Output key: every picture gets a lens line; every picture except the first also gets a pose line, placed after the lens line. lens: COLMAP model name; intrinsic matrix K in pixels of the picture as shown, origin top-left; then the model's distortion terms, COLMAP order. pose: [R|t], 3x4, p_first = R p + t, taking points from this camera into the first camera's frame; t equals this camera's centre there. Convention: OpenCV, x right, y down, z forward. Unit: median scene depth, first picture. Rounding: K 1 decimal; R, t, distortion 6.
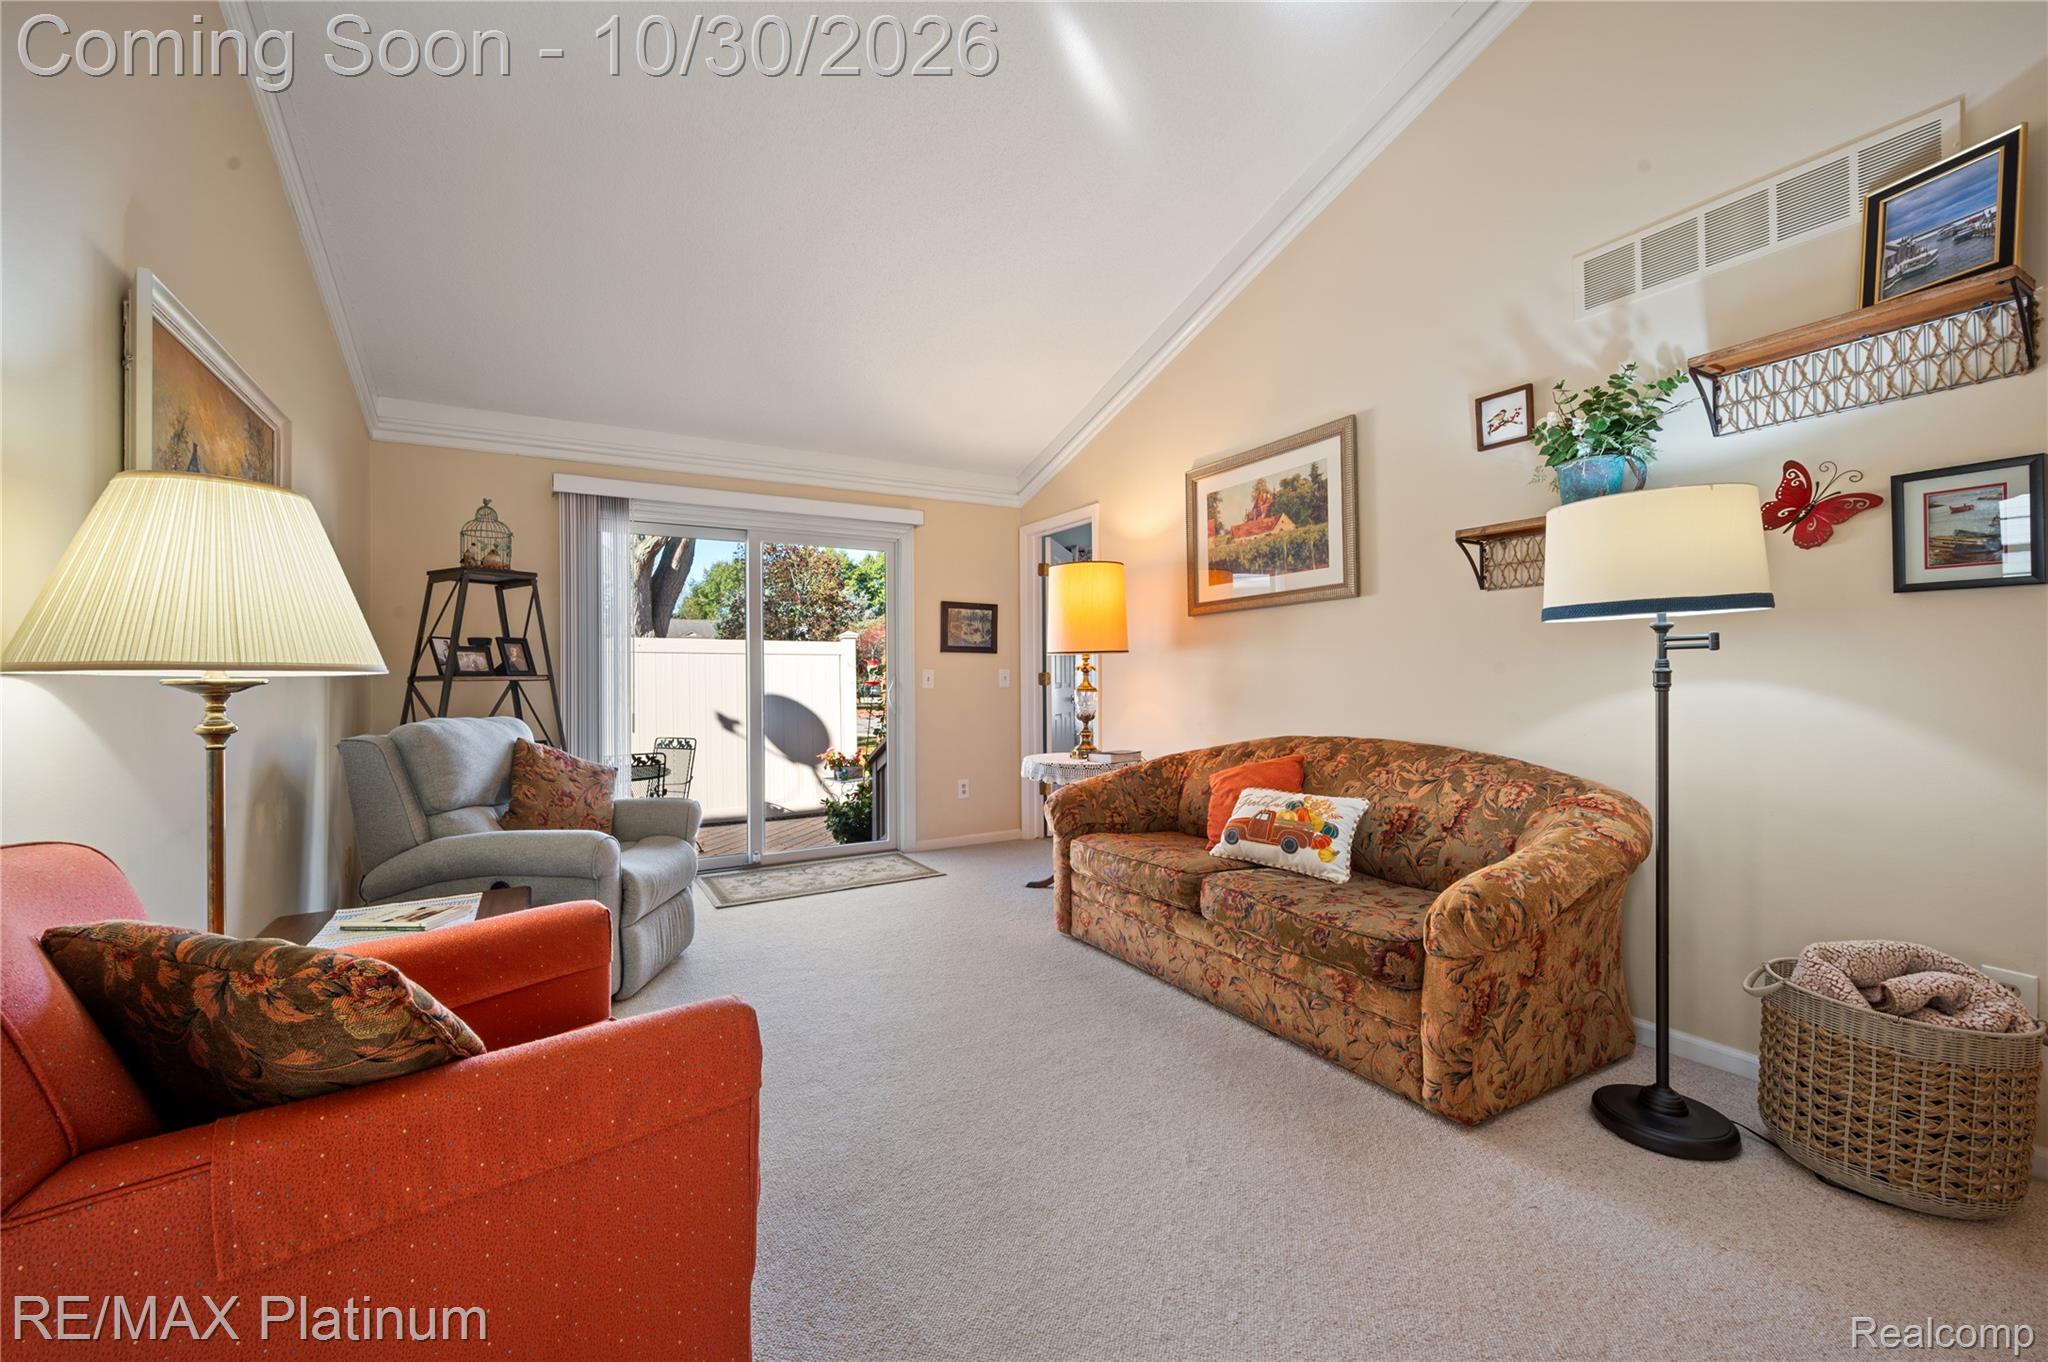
lens RADIAL K [[819.5, 0, 1025.5], [0, 819.5, 673.8], [0, 0, 1]] dist [-0.000069, -0.000351]
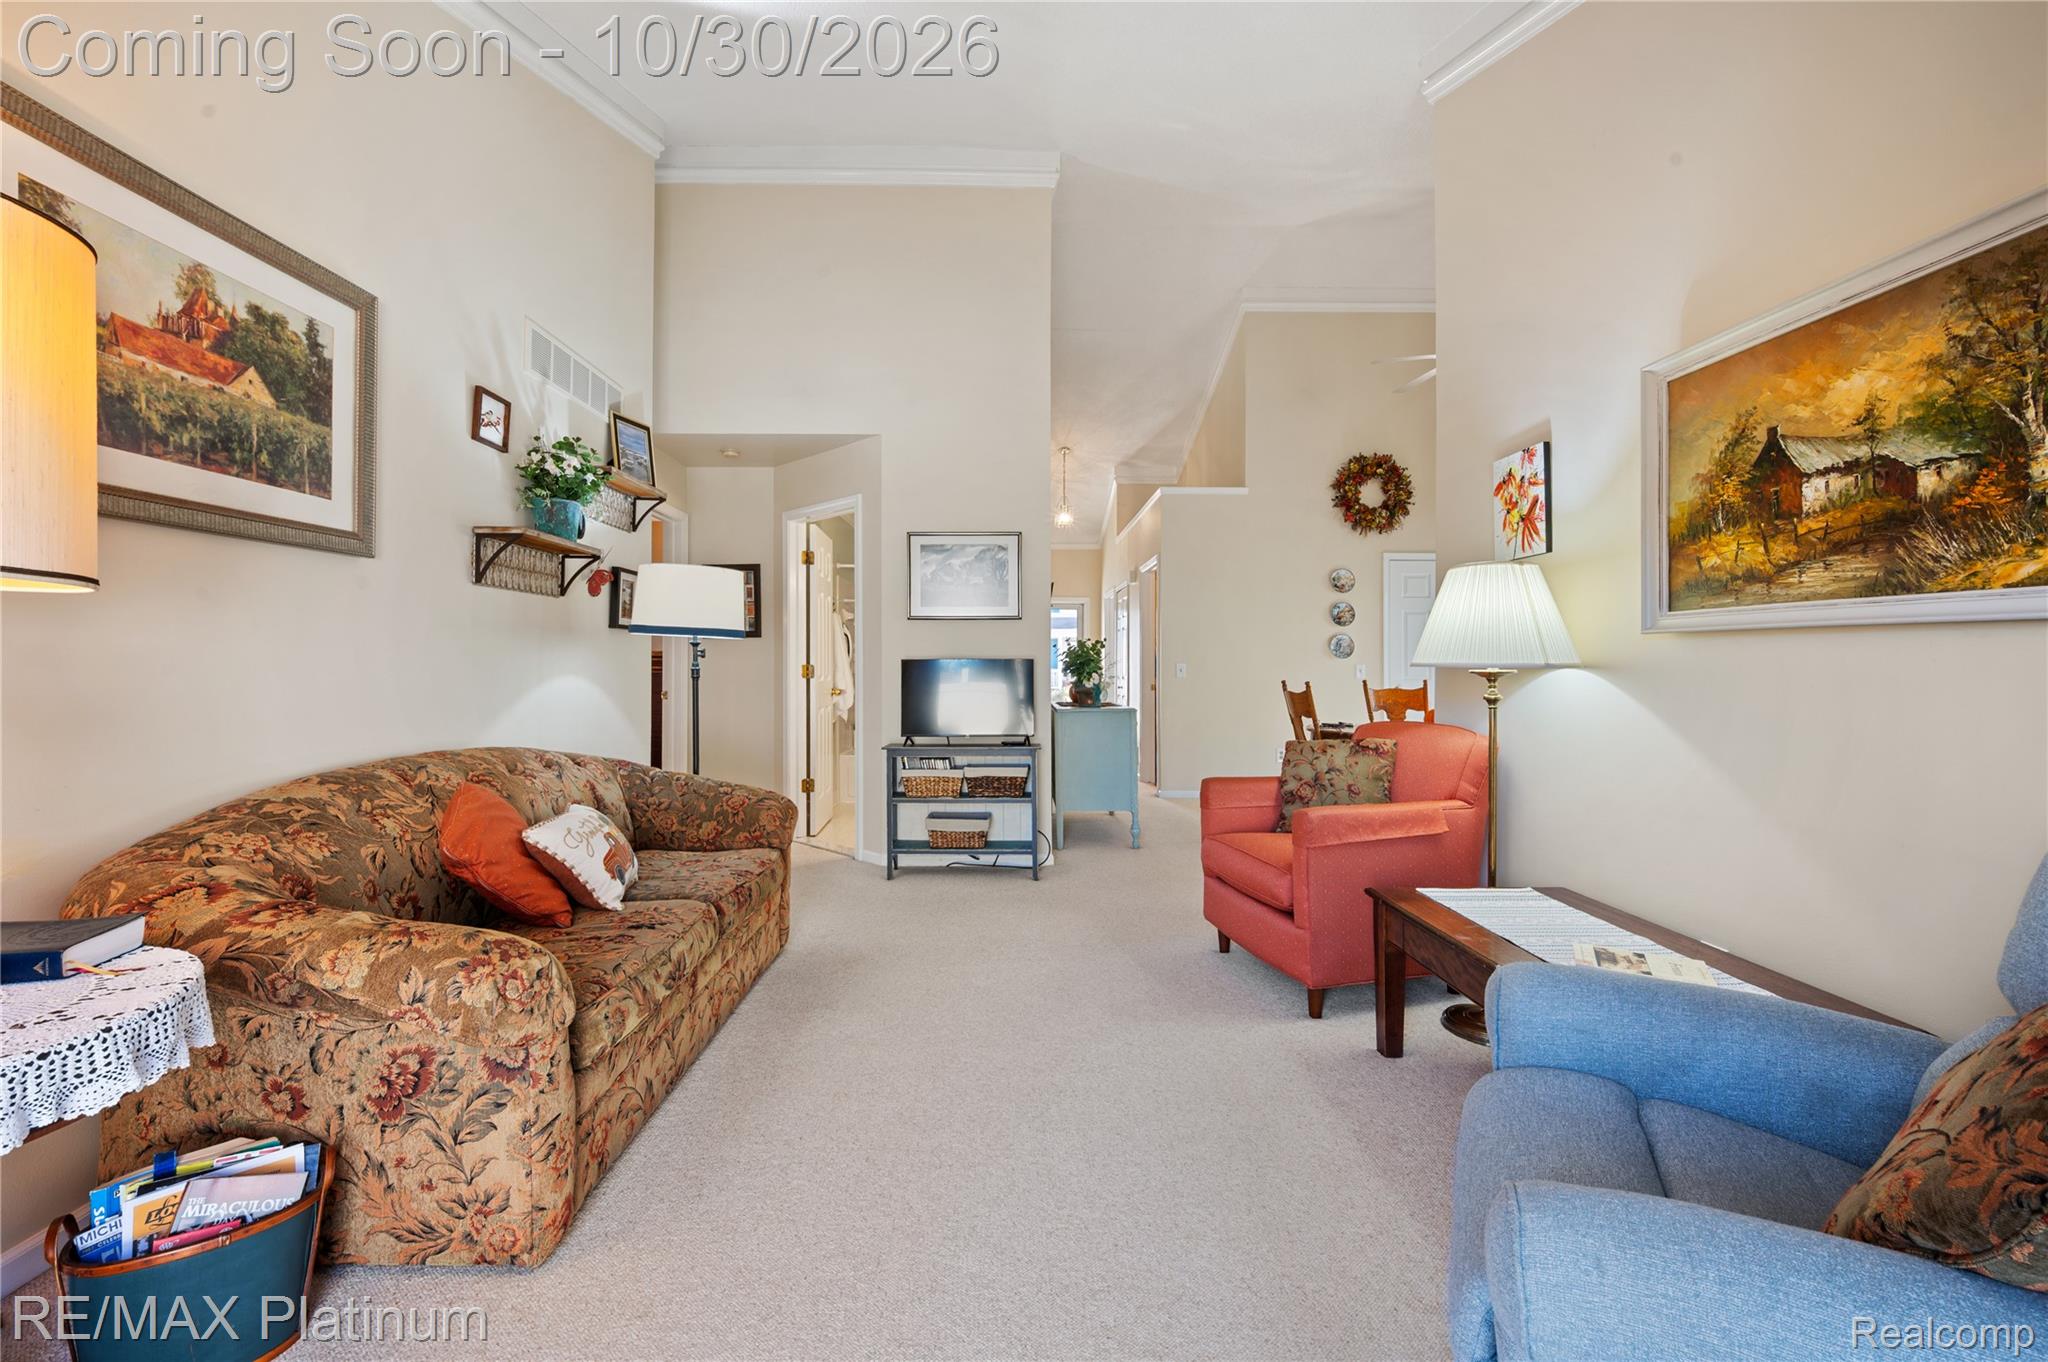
lens RADIAL K [[819.5, 0, 991.1], [0, 819.5, 667.9], [0, 0, 1]] dist [-0.000069, -0.000351]
pose [[-0.855757, 0.003857, 0.517363, -0.390227], [0.001057, 0.999983, -0.005707, 0.004499], [-0.517376, -0.004337, -0.855747, 1.257704]]
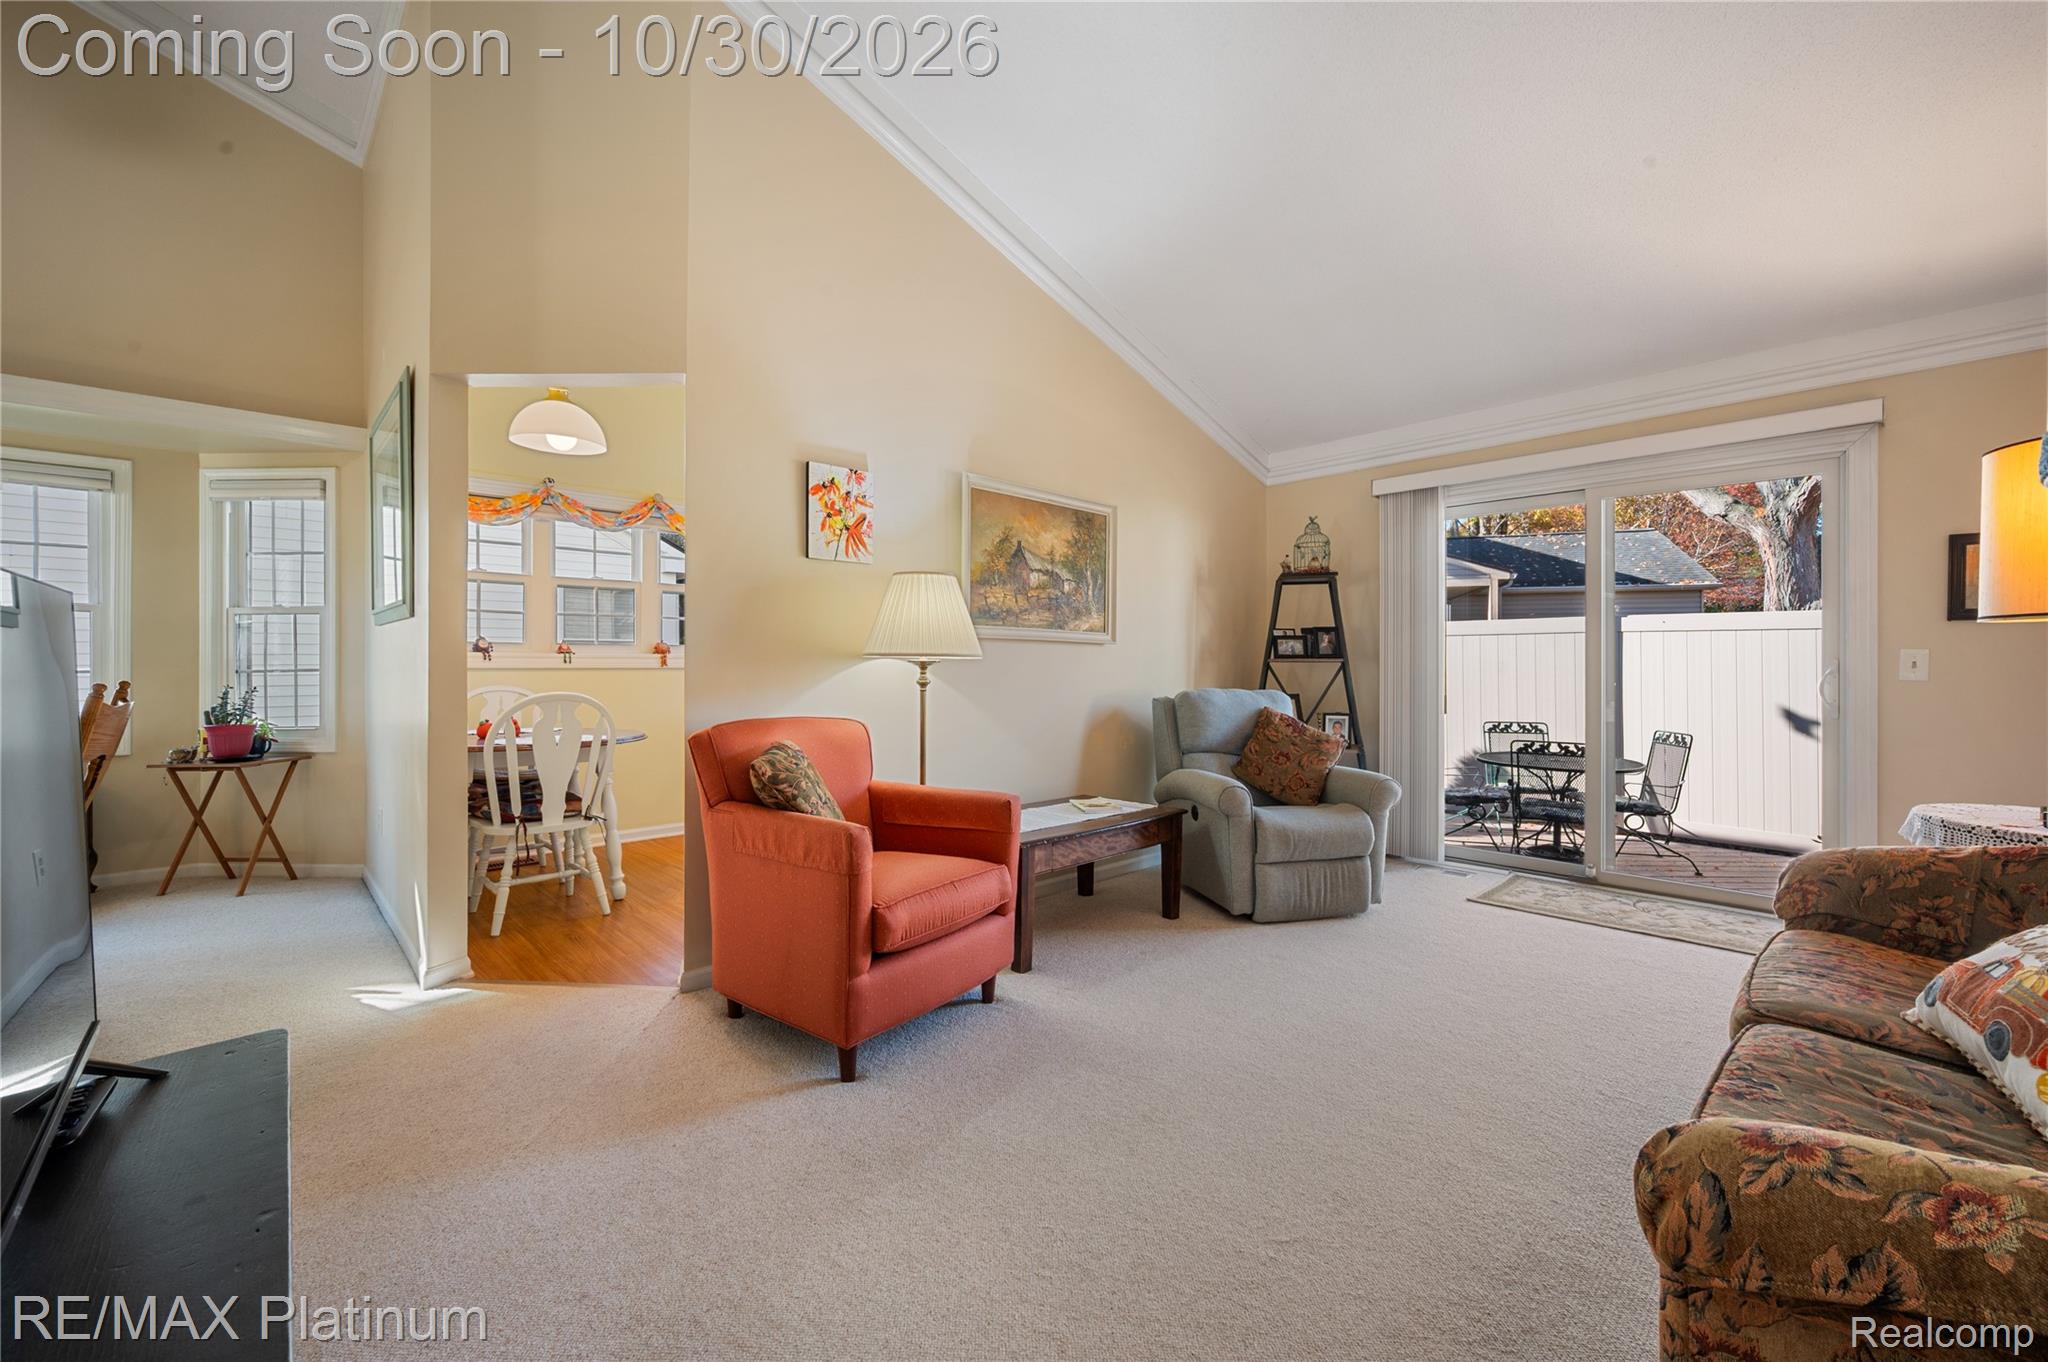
lens RADIAL K [[819.5, 0, 1000.1], [0, 819.5, 661.0], [0, 0, 1]] dist [-0.000069, -0.000351]
pose [[0.222065, 0.006949, -0.975007, 0.499429], [0.000279, 0.999974, 0.007190, -0.002402], [0.975032, -0.001869, 0.222057, 0.282995]]
